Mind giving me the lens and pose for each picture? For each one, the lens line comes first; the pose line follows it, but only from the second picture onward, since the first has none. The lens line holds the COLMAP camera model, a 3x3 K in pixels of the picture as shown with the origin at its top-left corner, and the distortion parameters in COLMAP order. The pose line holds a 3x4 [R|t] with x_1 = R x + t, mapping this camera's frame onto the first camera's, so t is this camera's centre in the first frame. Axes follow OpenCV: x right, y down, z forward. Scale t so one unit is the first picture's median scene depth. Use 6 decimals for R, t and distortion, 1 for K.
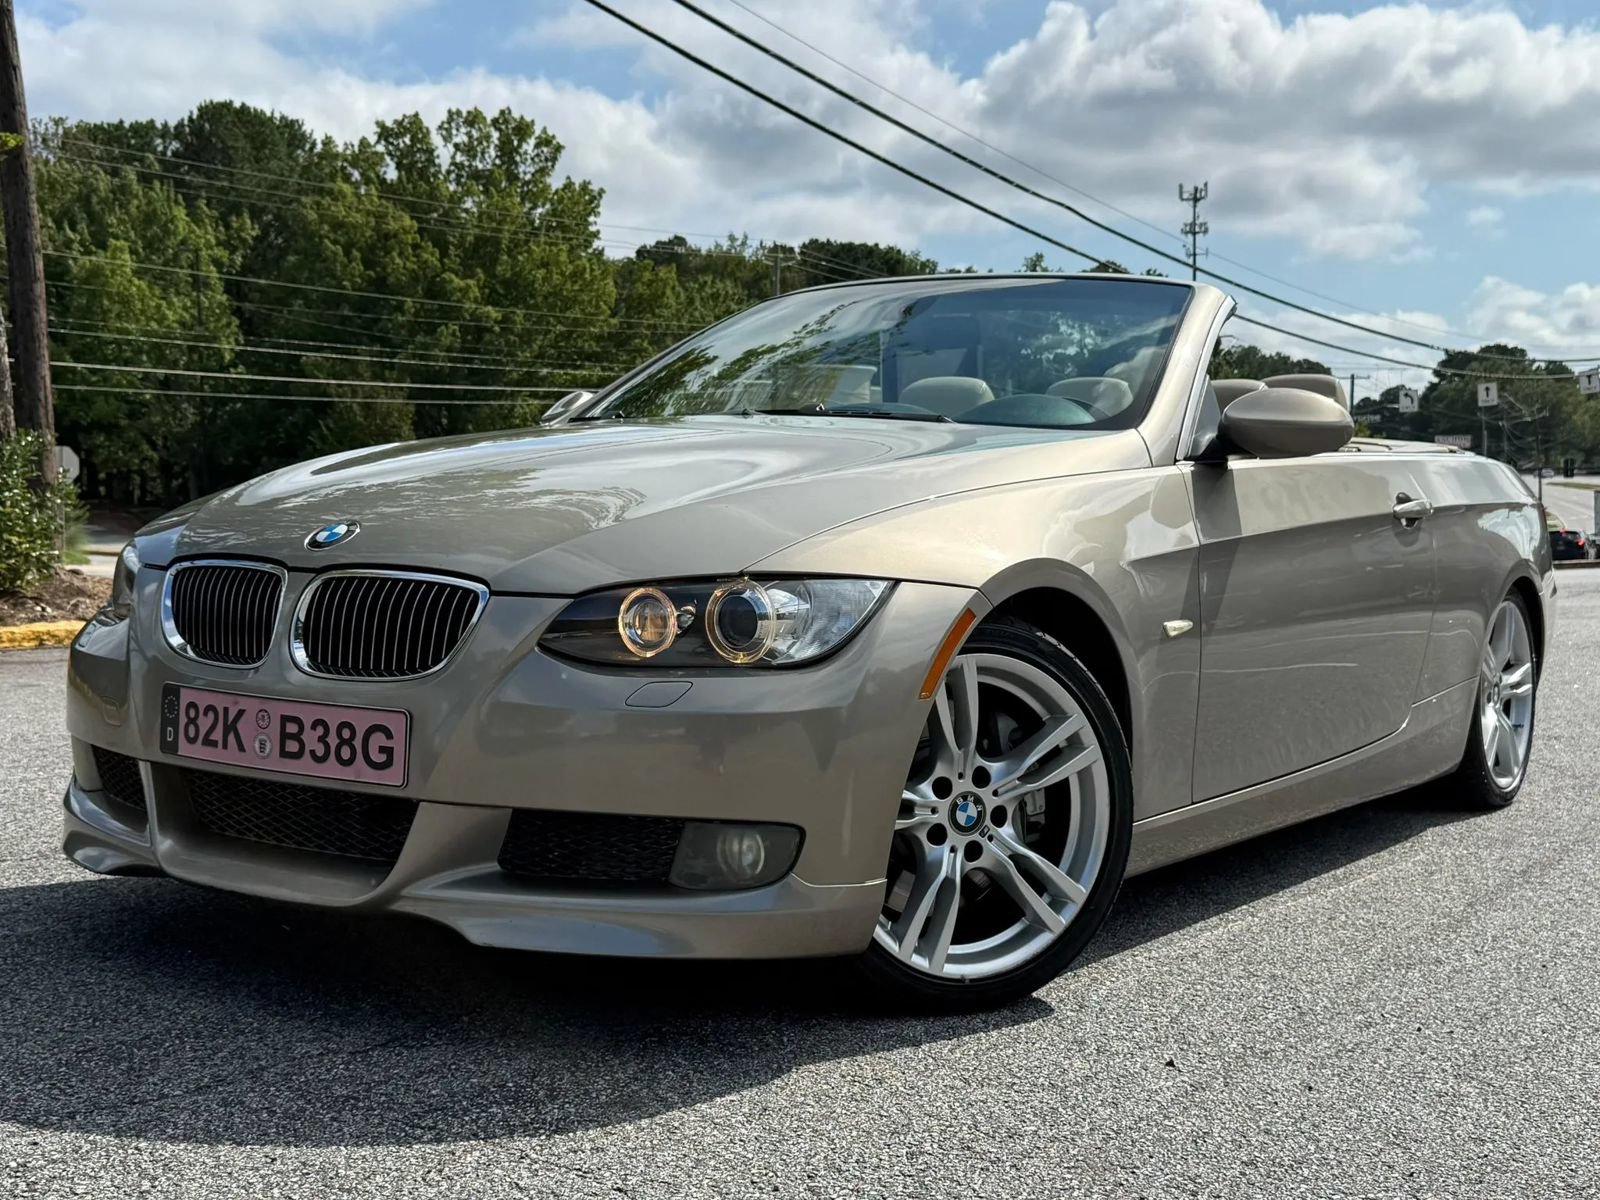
lens RADIAL K [[2213.0, 0, 834.9], [0, 2213.0, 632.2], [0, 0, 1]] dist [0.171262, -0.488509]
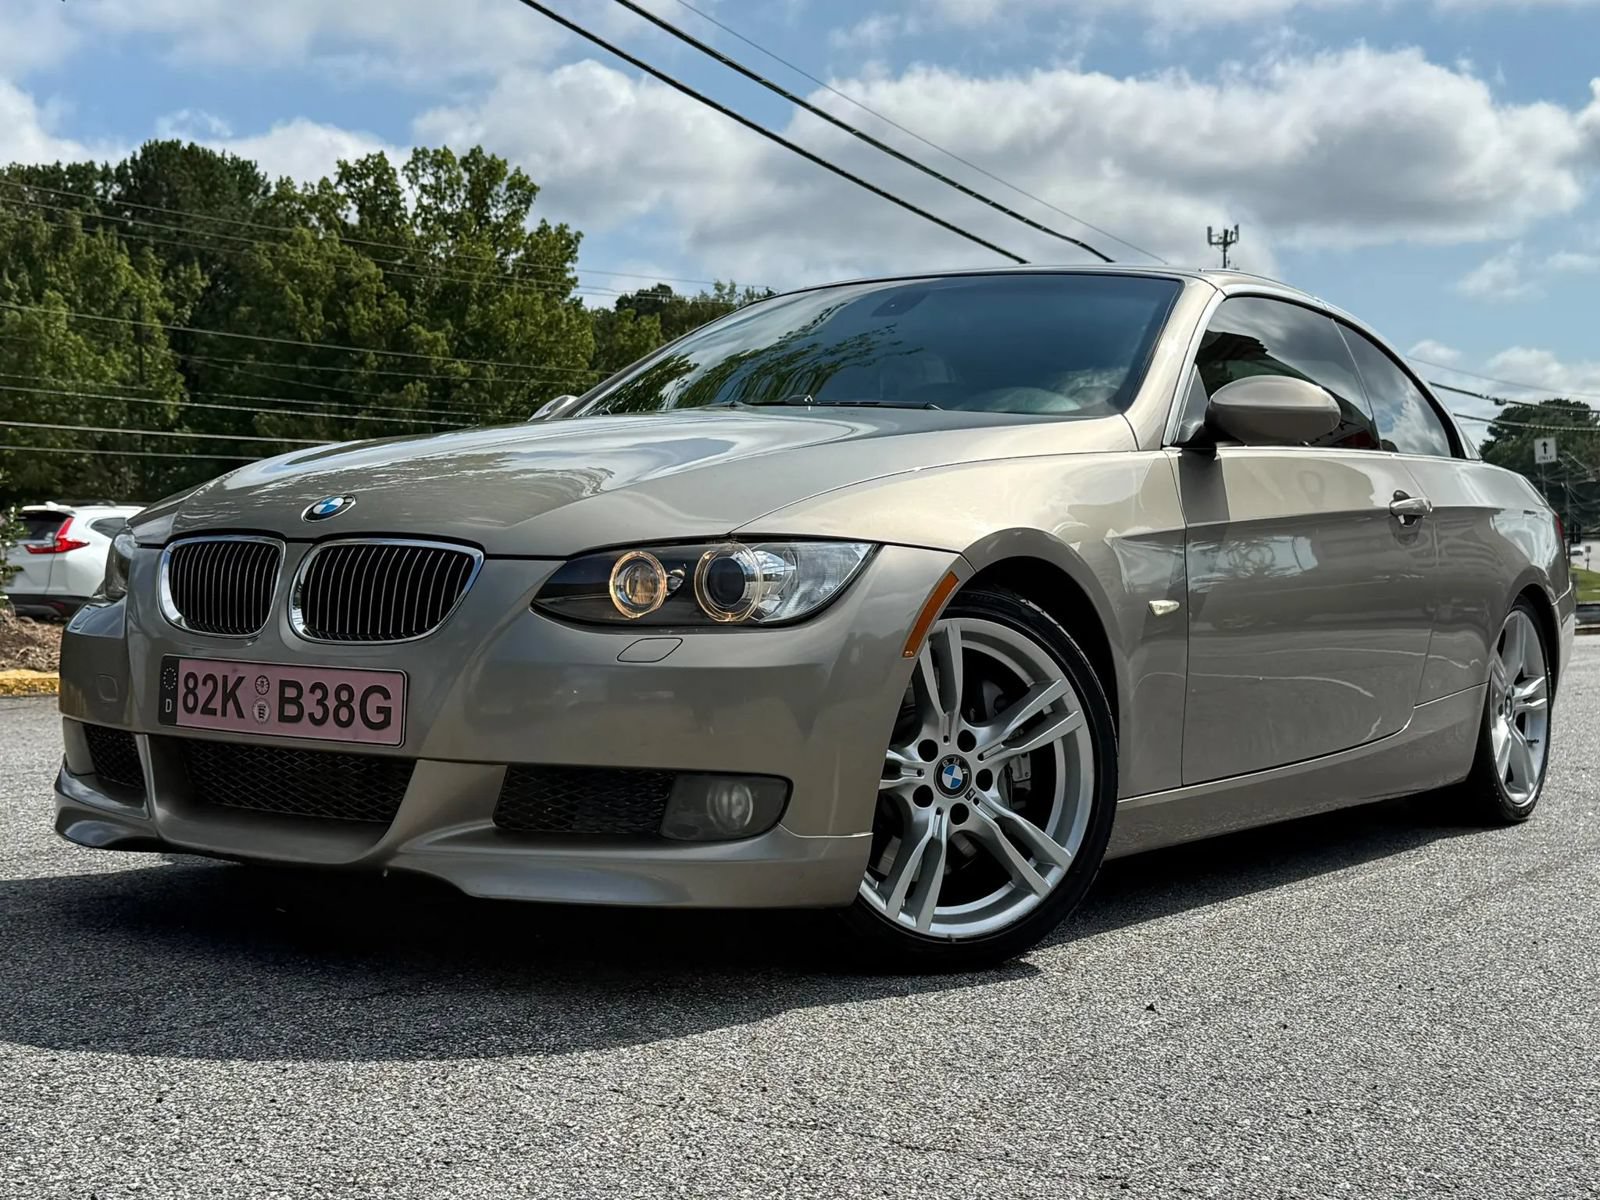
lens RADIAL K [[2463.9, 0, 841.7], [0, 2463.9, 594.6], [0, 0, 1]] dist [0.126877, -0.137628]
pose [[0.999980, -0.005924, 0.002152, 0.005486], [0.006032, 0.998524, -0.053978, 0.048085], [-0.001829, 0.053990, 0.998540, -0.107739]]
